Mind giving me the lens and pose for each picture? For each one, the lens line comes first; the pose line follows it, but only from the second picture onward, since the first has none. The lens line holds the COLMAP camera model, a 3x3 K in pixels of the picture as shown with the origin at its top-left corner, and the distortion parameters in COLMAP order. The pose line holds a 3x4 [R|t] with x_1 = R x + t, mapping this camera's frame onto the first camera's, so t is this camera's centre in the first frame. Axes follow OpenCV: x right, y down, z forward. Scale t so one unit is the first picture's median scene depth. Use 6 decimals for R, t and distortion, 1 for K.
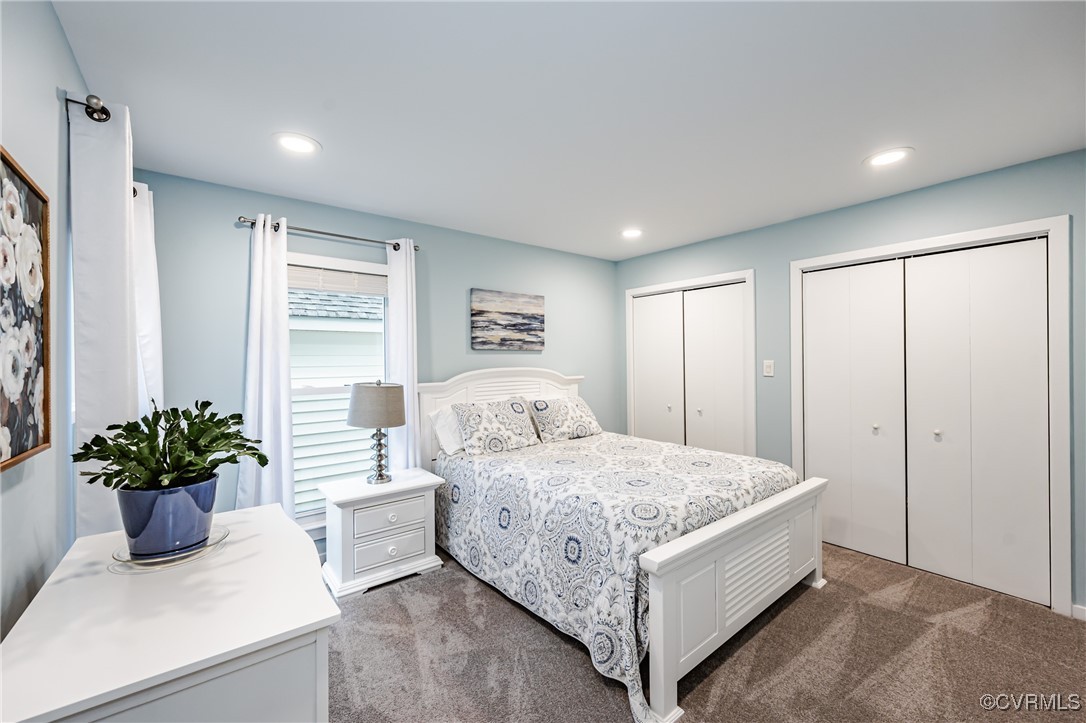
lens RADIAL K [[438.6, 0, 541.7], [0, 438.6, 359.0], [0, 0, 1]] dist [0.000031, 0.000195]
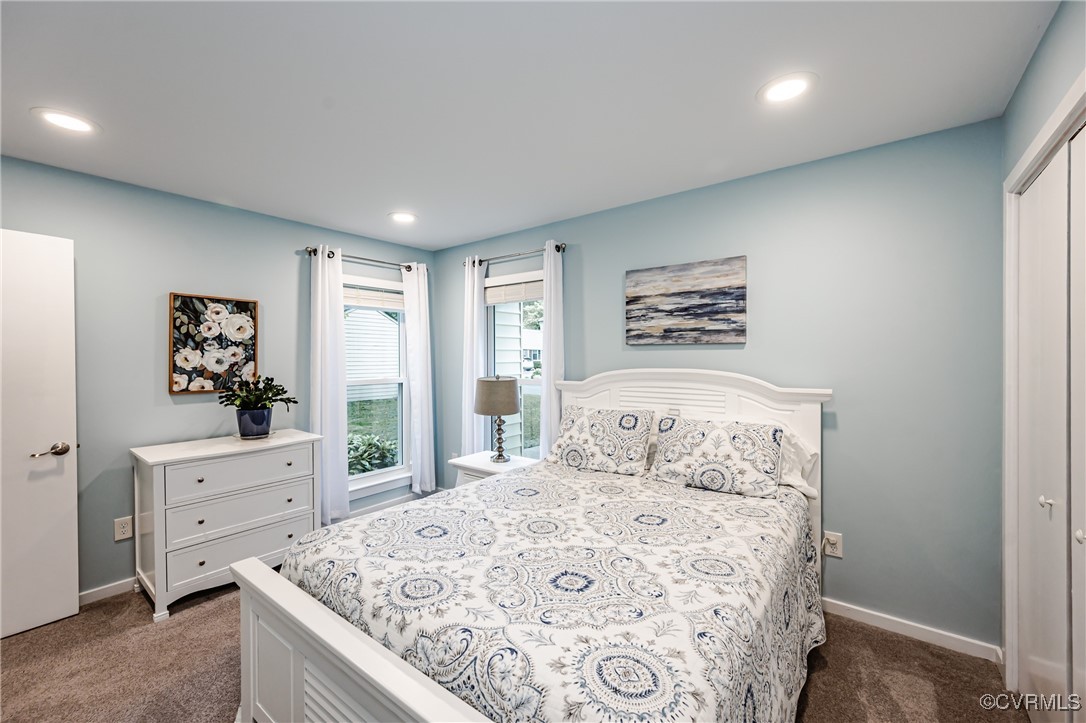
lens RADIAL K [[438.6, 0, 537.3], [0, 438.6, 360.4], [0, 0, 1]] dist [0.000031, 0.000195]
pose [[0.228903, 0.015540, -0.973325, 0.591091], [0.001041, 0.999868, 0.016208, -0.005791], [0.973449, -0.004723, 0.228857, 0.620647]]
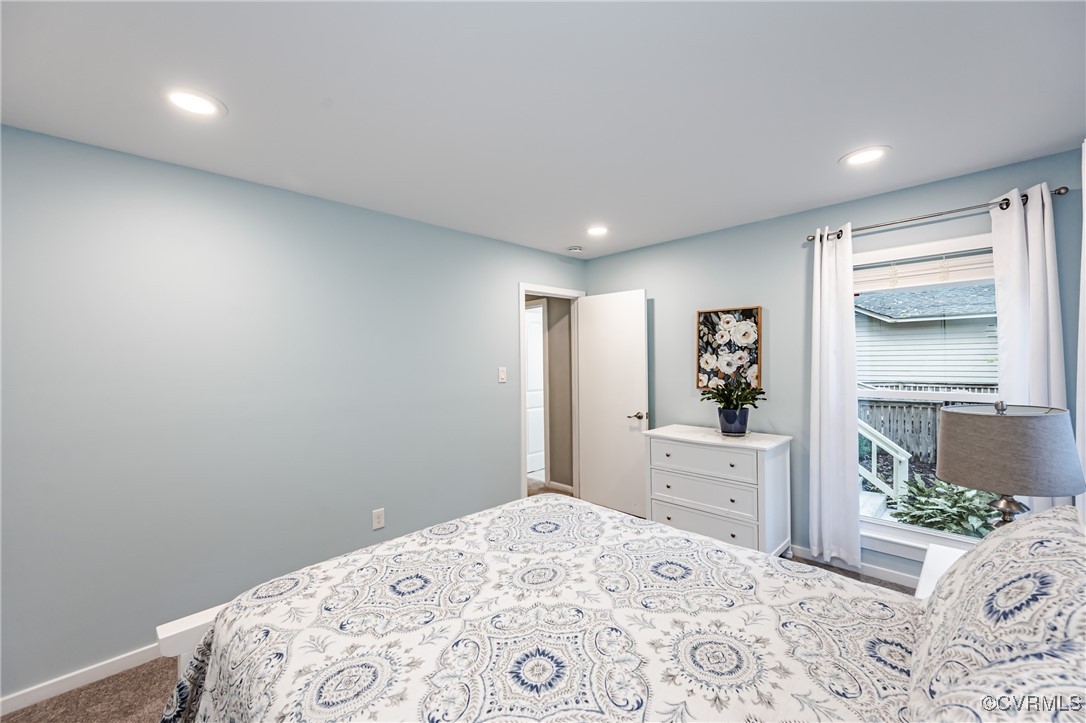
lens RADIAL K [[438.6, 0, 537.6], [0, 438.6, 357.4], [0, 0, 1]] dist [0.000031, 0.000195]
pose [[-0.994686, 0.021292, -0.100727, 0.192220], [0.021589, 0.999765, -0.001863, -0.012623], [0.100663, -0.004028, -0.994912, 1.099454]]
